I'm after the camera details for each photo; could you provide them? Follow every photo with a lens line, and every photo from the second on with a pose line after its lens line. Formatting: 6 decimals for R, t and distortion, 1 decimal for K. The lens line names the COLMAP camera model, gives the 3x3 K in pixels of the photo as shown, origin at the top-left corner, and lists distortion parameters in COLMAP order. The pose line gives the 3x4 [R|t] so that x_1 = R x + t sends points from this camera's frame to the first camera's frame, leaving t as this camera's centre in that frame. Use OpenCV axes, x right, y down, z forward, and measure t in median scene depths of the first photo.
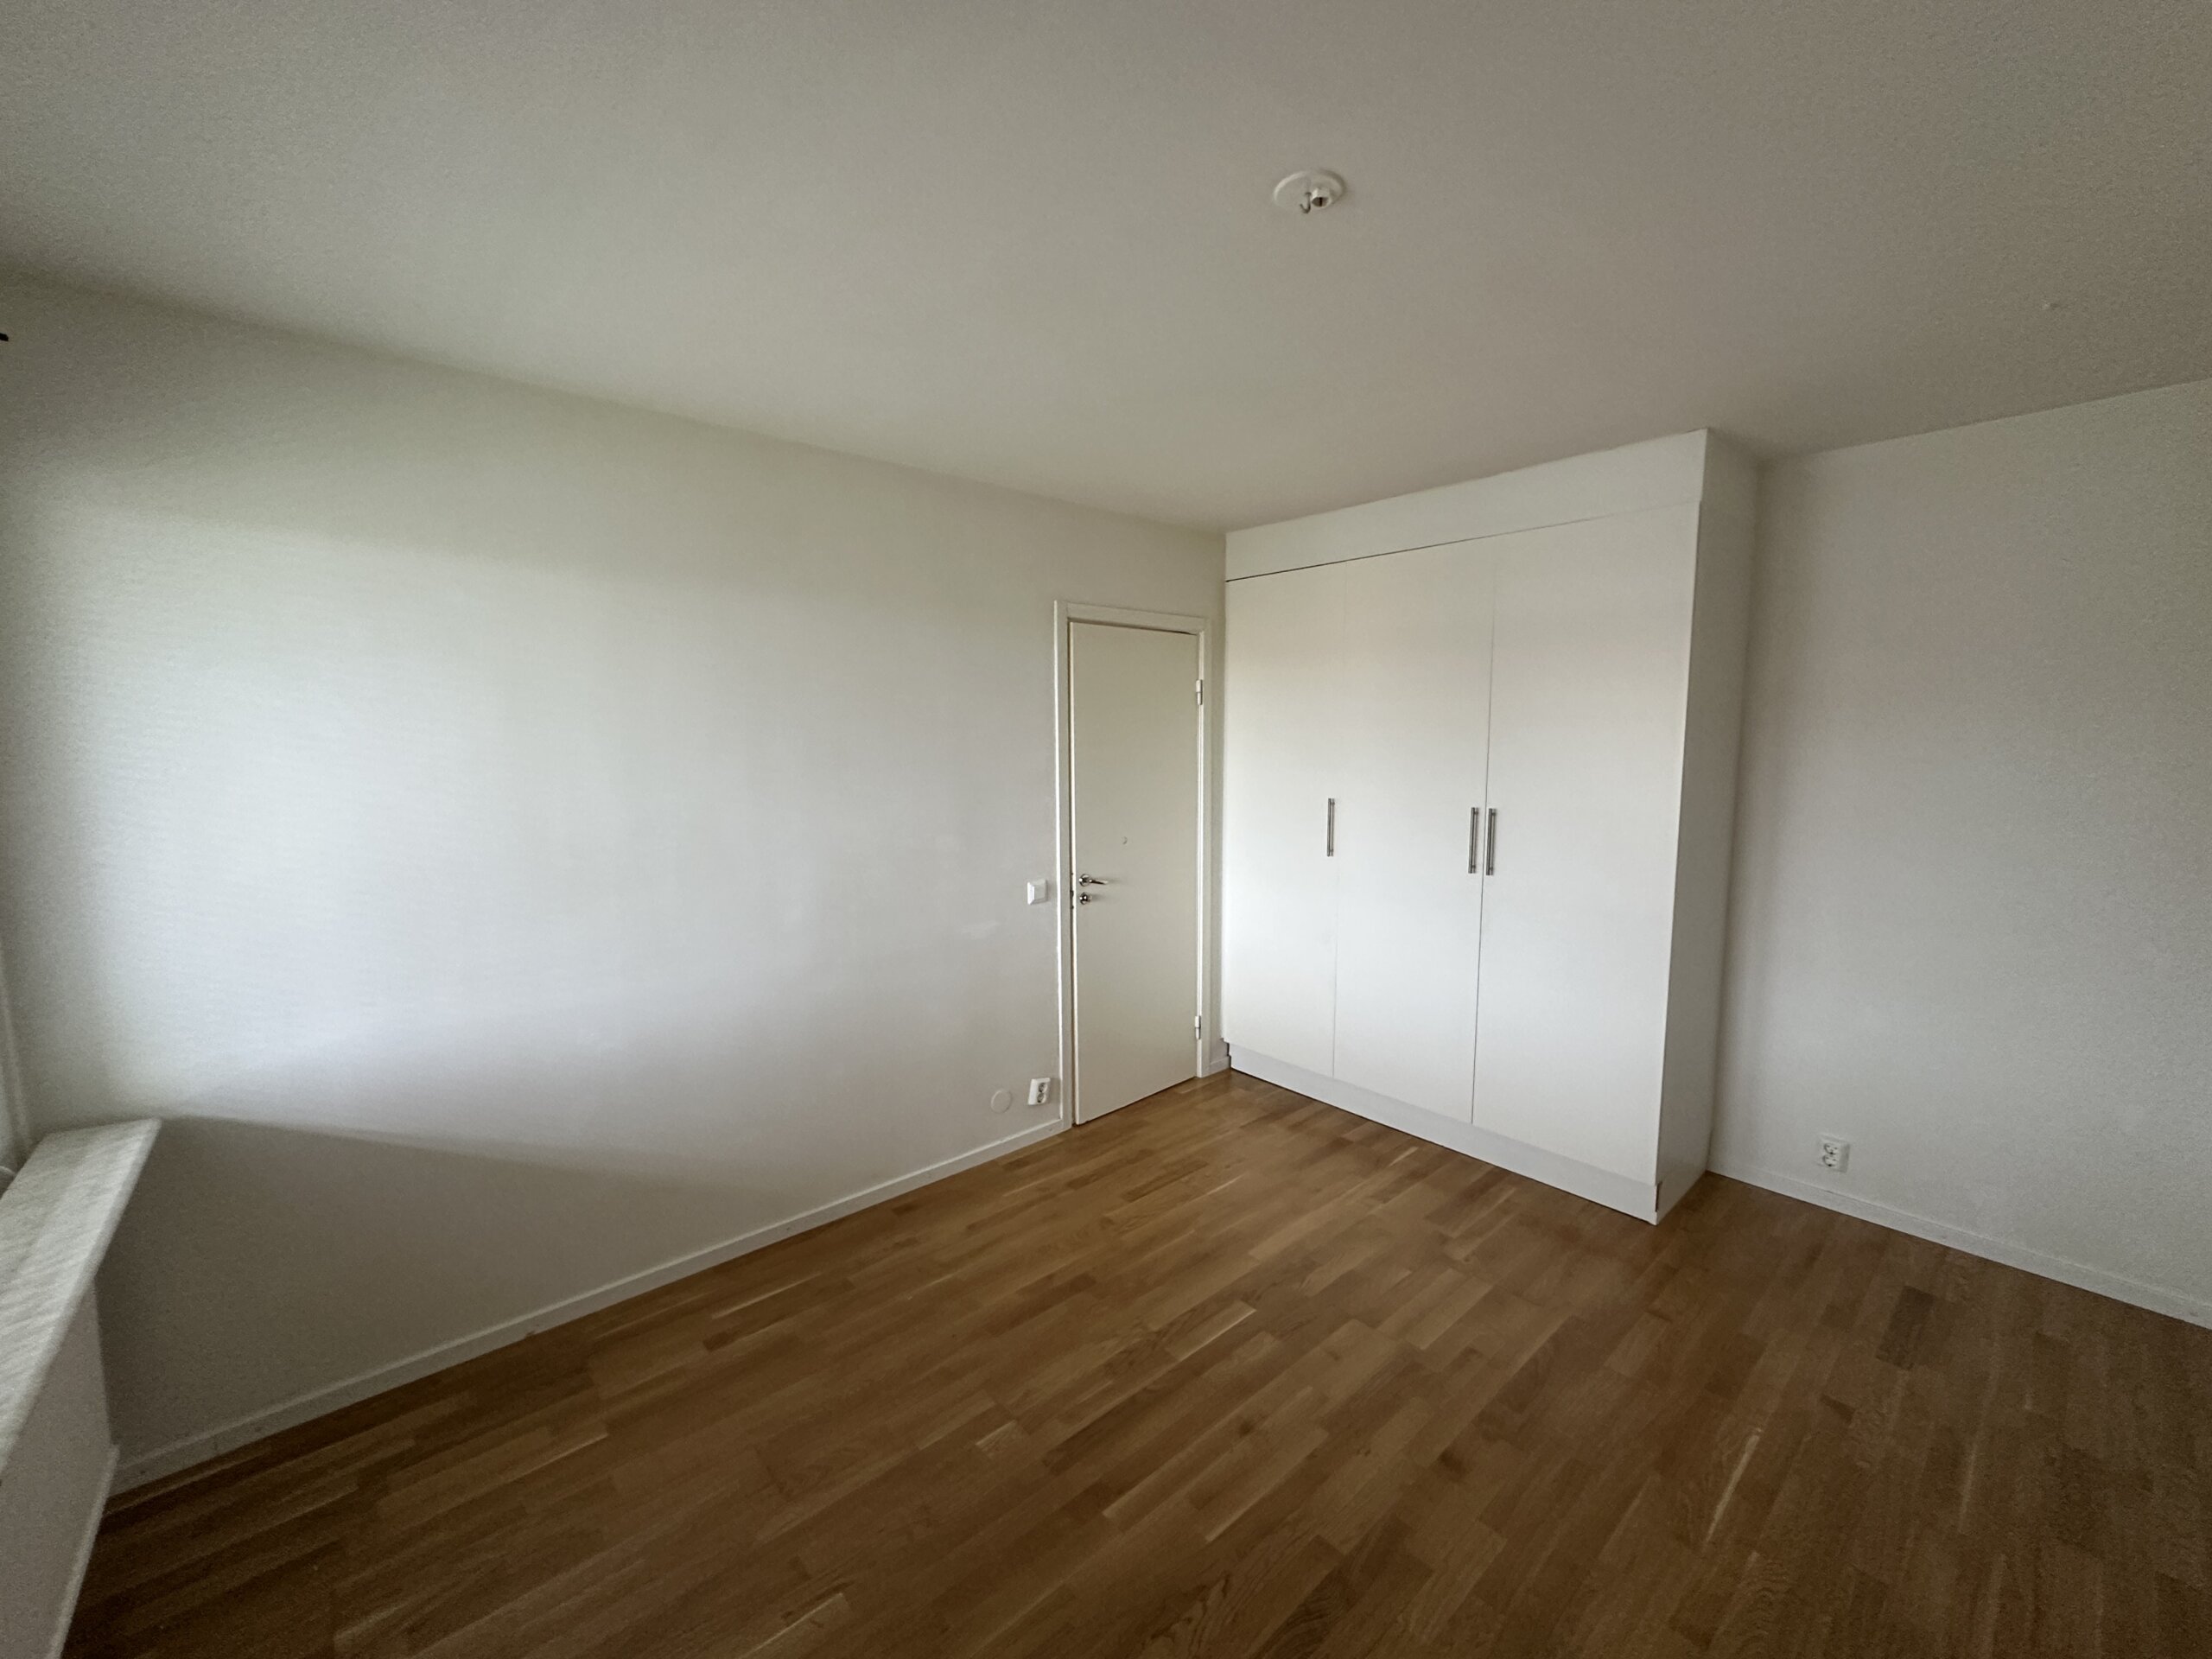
lens RADIAL K [[880.3, 0, 1106.6], [0, 880.3, 824.3], [0, 0, 1]] dist [-0.002355, 0.000784]
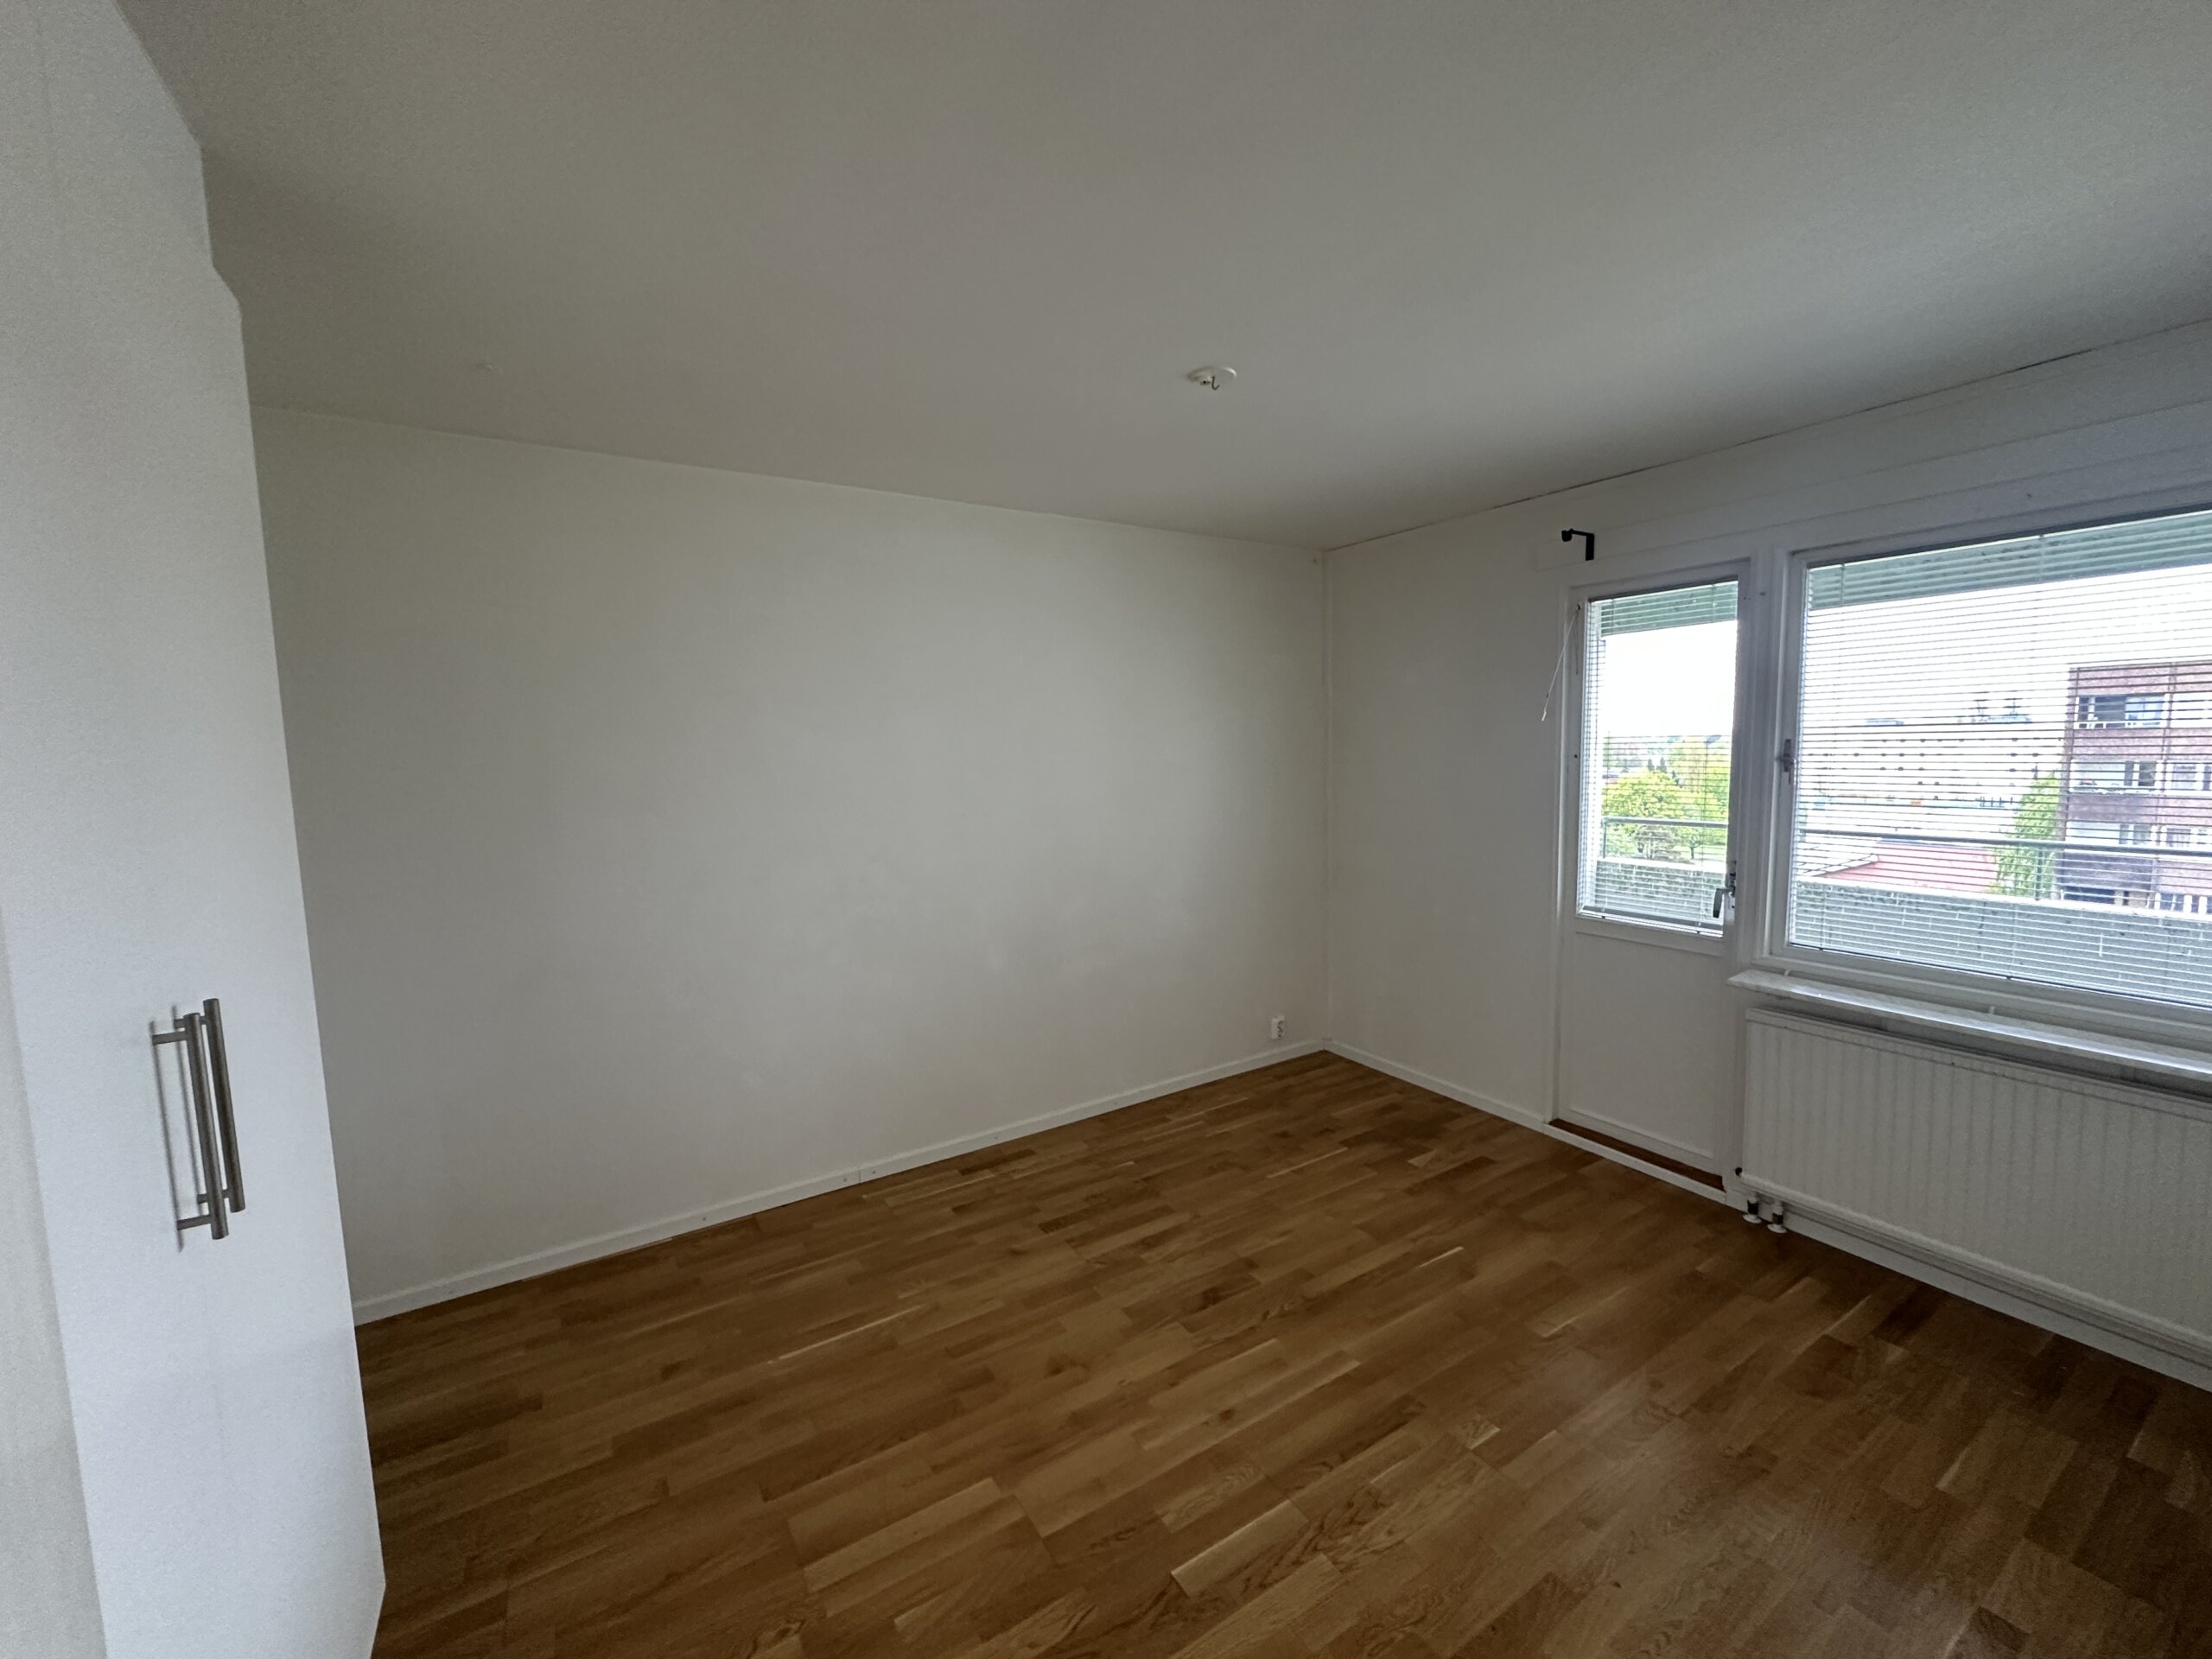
lens RADIAL K [[880.3, 0, 1108.2], [0, 880.3, 830.4], [0, 0, 1]] dist [-0.002355, 0.000784]
pose [[-0.986524, 0.011841, 0.163190, 0.118706], [0.044031, 0.979798, 0.195080, -0.179966], [-0.157583, 0.199637, -0.967116, 1.856767]]
